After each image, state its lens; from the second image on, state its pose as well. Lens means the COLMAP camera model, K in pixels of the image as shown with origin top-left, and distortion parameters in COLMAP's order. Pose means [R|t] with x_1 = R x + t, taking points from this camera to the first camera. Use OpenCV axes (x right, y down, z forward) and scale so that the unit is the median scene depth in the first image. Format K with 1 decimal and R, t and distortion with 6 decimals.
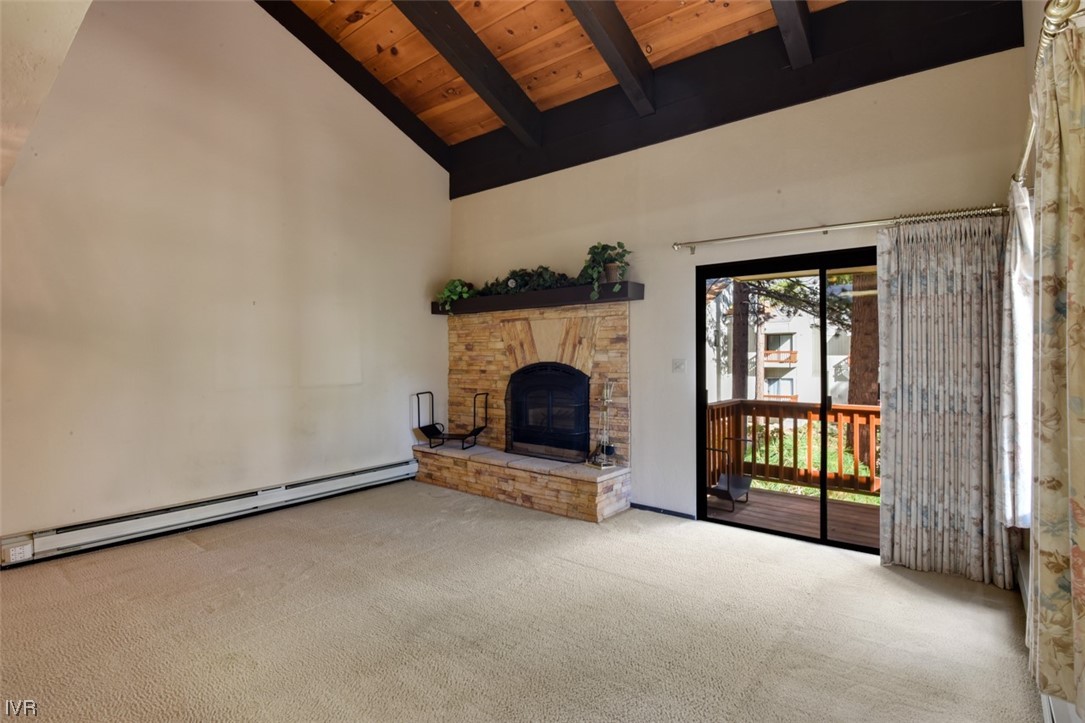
lens RADIAL K [[521.3, 0, 546.0], [0, 521.3, 355.4], [0, 0, 1]] dist [-0.014254, -0.015315]
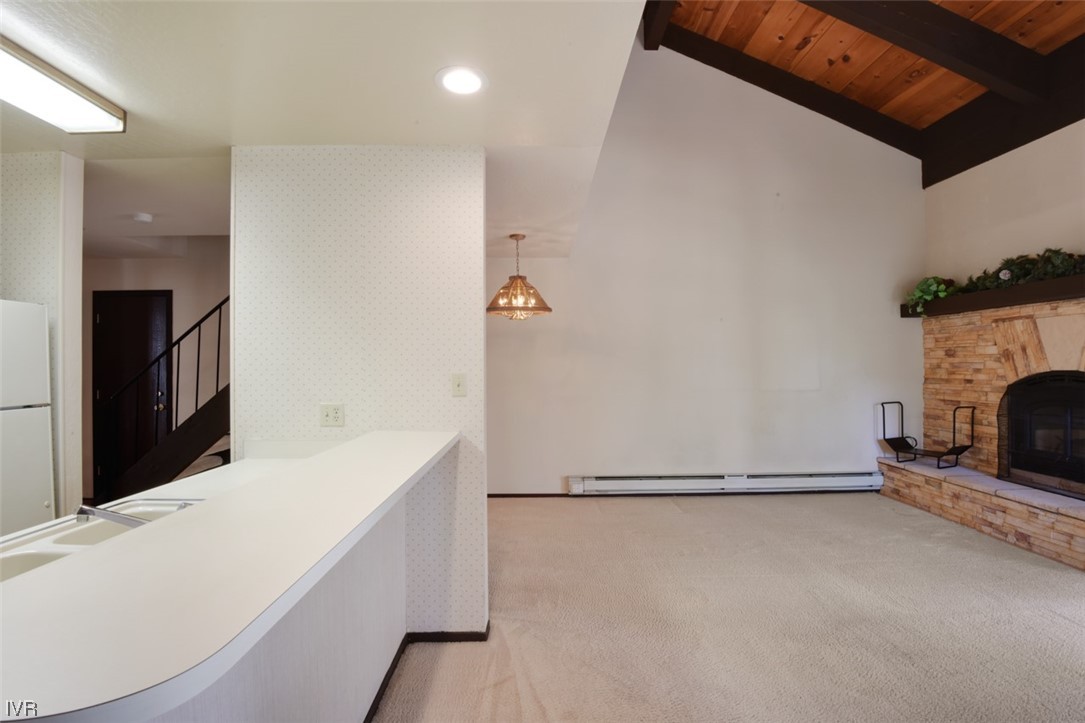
lens RADIAL K [[512.6, 0, 549.6], [0, 512.6, 360.5], [0, 0, 1]] dist [-0.017462, -0.010811]
pose [[0.646009, -0.005246, -0.763311, 0.070533], [0.001737, 0.999984, -0.005402, 0.000447], [0.763327, 0.002164, 0.646008, -0.061676]]
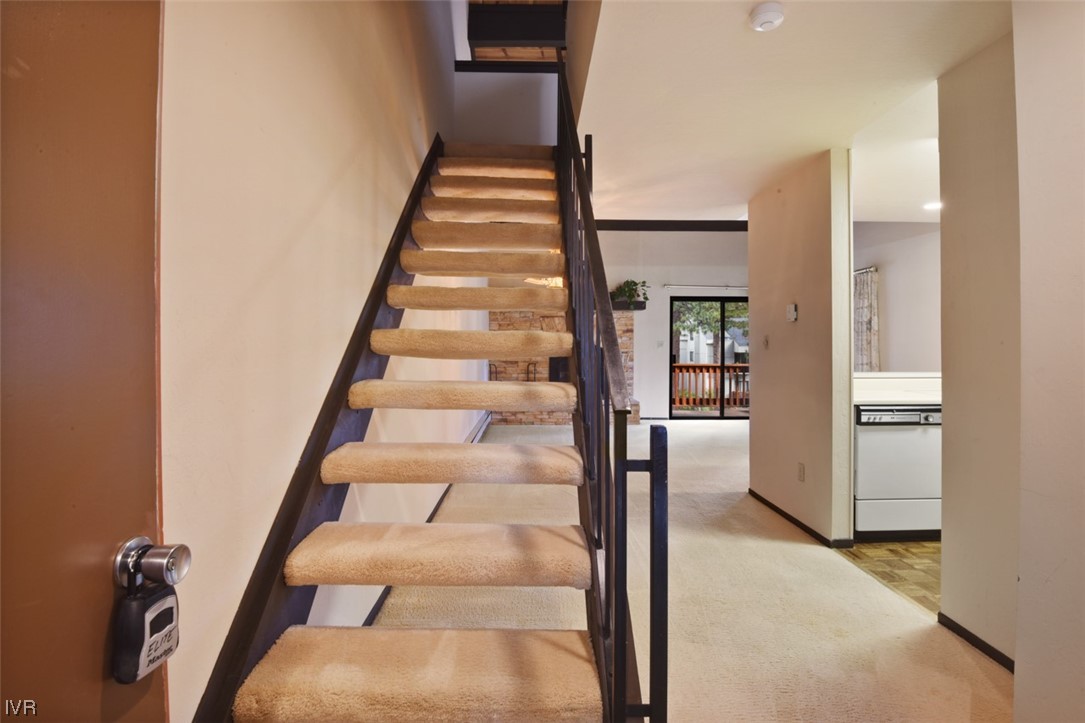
lens RADIAL K [[528.9, 0, 547.9], [0, 528.9, 345.0], [0, 0, 1]] dist [-0.000338, -0.026426]
pose [[0.759580, 0.006136, 0.650385, -1.137860], [-0.005136, 0.999981, -0.003436, 0.024677], [-0.650394, -0.000731, 0.759597, -0.219599]]
